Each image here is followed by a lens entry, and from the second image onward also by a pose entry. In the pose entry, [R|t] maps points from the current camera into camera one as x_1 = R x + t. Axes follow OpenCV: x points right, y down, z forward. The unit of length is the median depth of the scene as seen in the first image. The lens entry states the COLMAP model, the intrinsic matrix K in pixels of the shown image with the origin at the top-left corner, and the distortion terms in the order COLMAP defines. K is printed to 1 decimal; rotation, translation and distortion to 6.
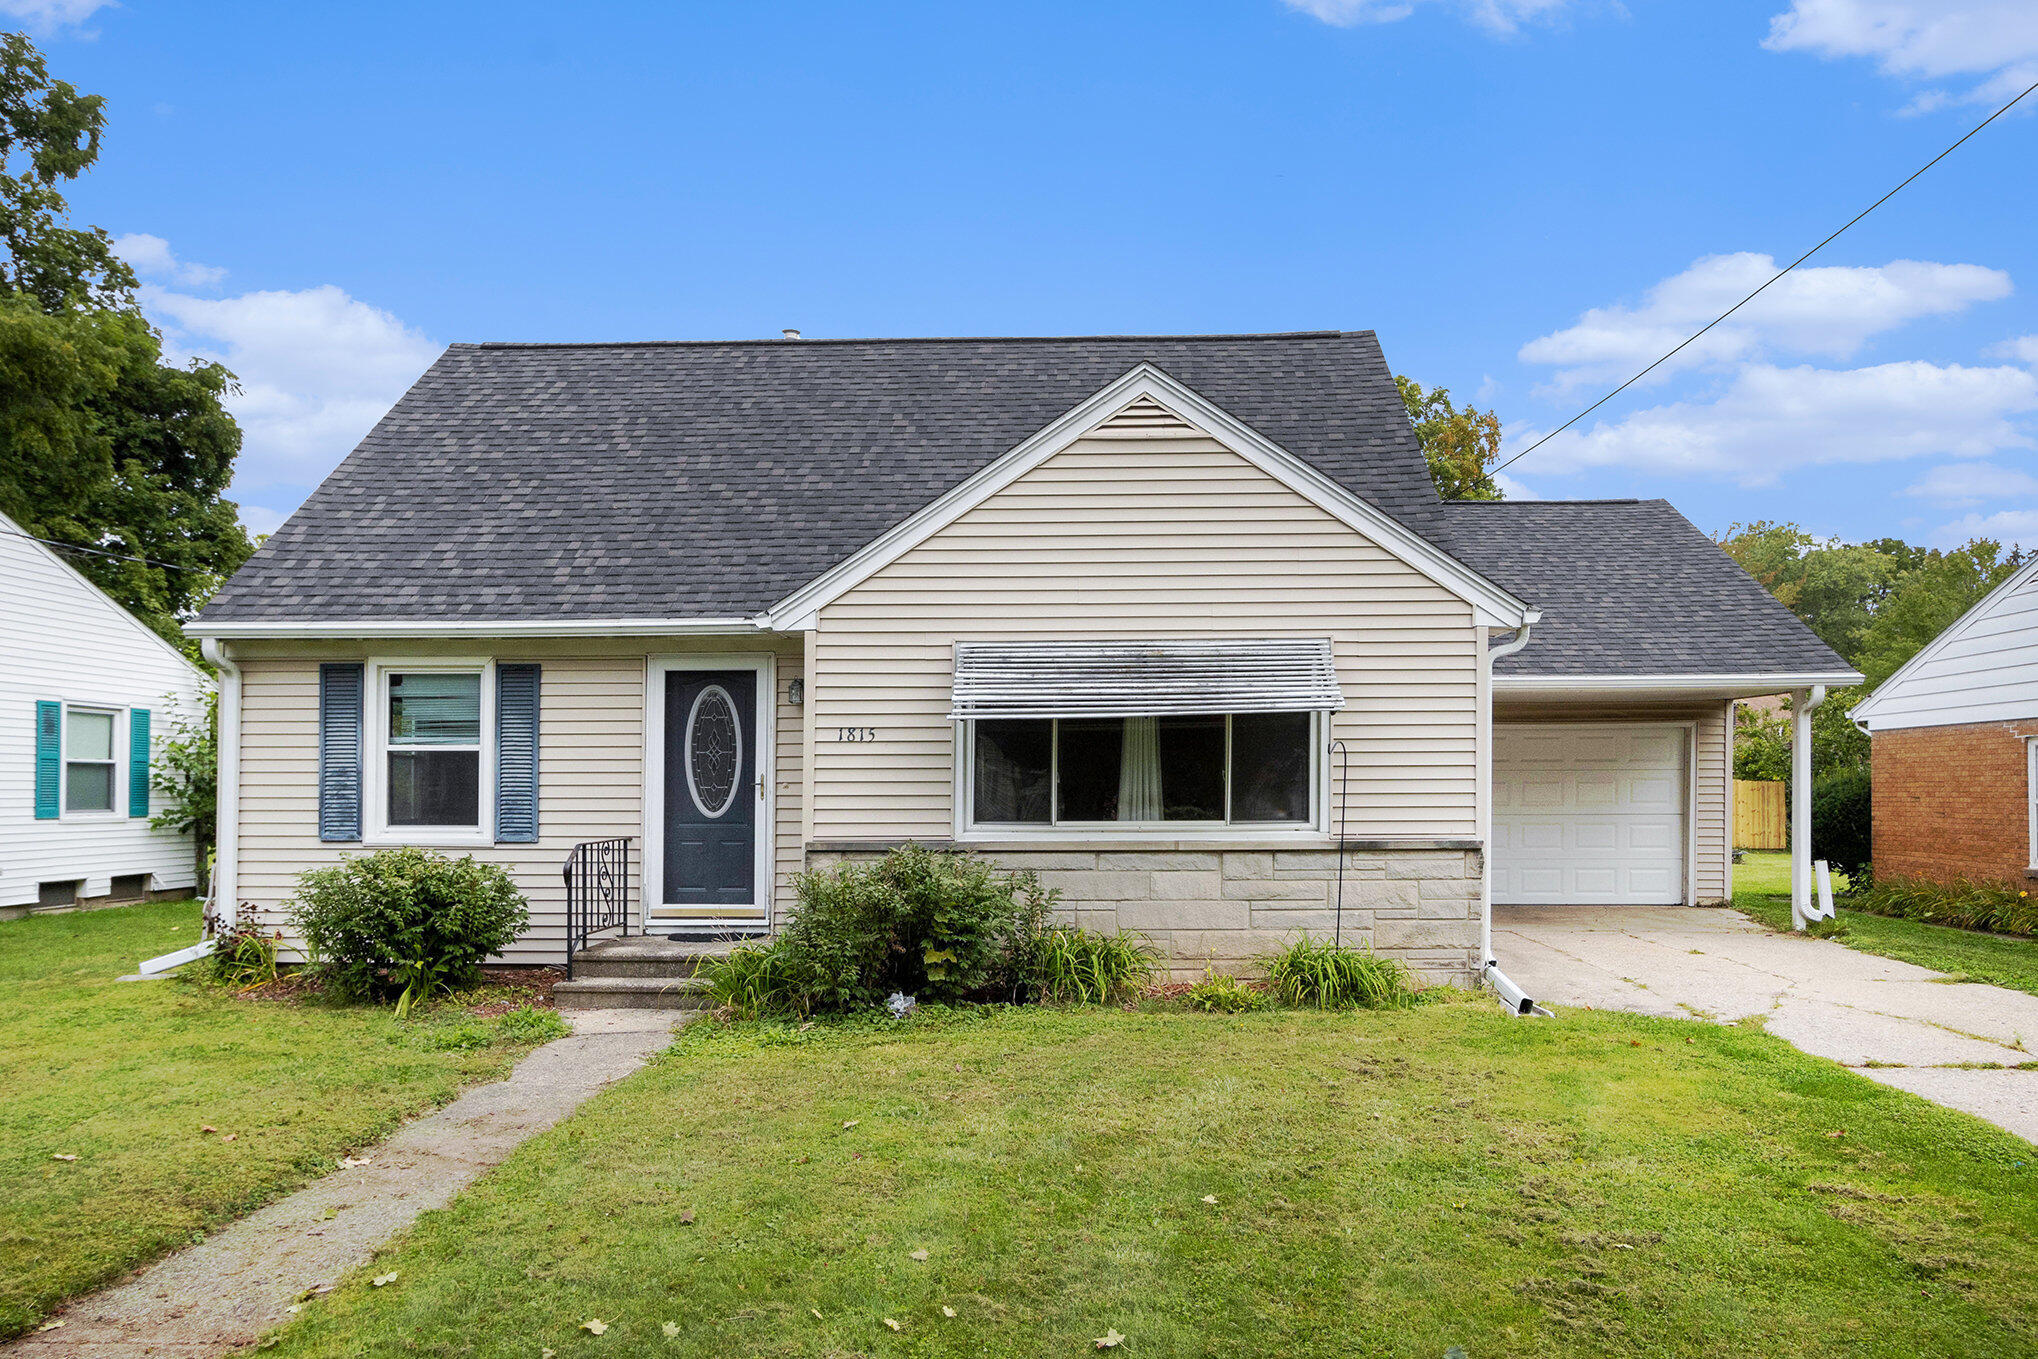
lens RADIAL K [[1343.9, 0, 1023.2], [0, 1343.9, 748.4], [0, 0, 1]] dist [-0.003175, 0.019615]
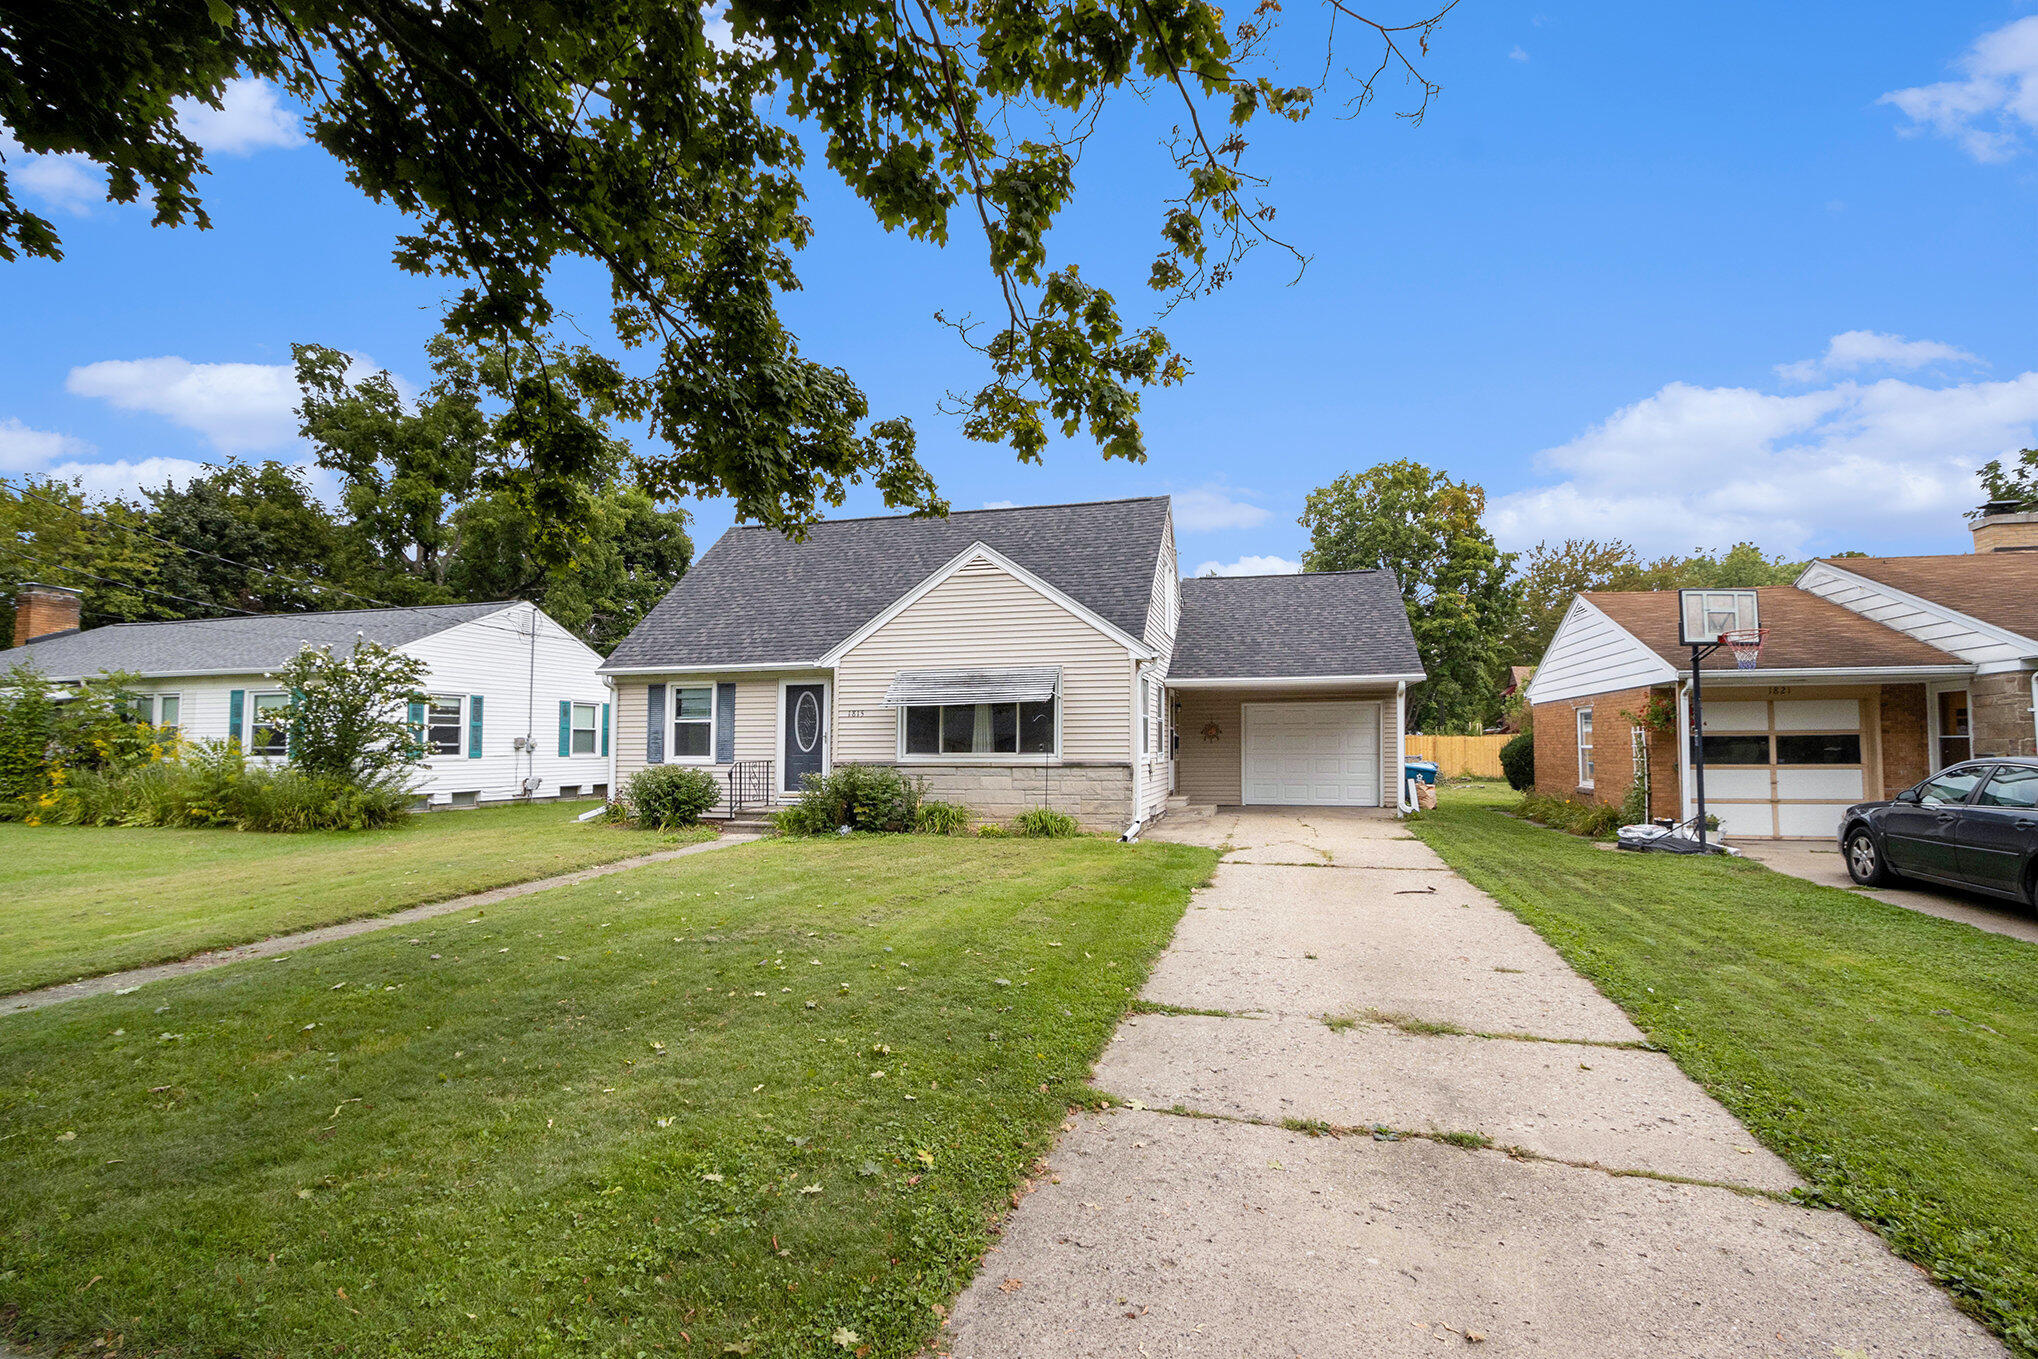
lens RADIAL K [[958.2, 0, 1019.0], [0, 958.2, 679.5], [0, 0, 1]] dist [0.033442, 0.000033]
pose [[0.970840, -0.017832, -0.239063, 0.489572], [0.007941, 0.999074, -0.042275, 0.002381], [0.239595, 0.039144, 0.970083, -0.445933]]
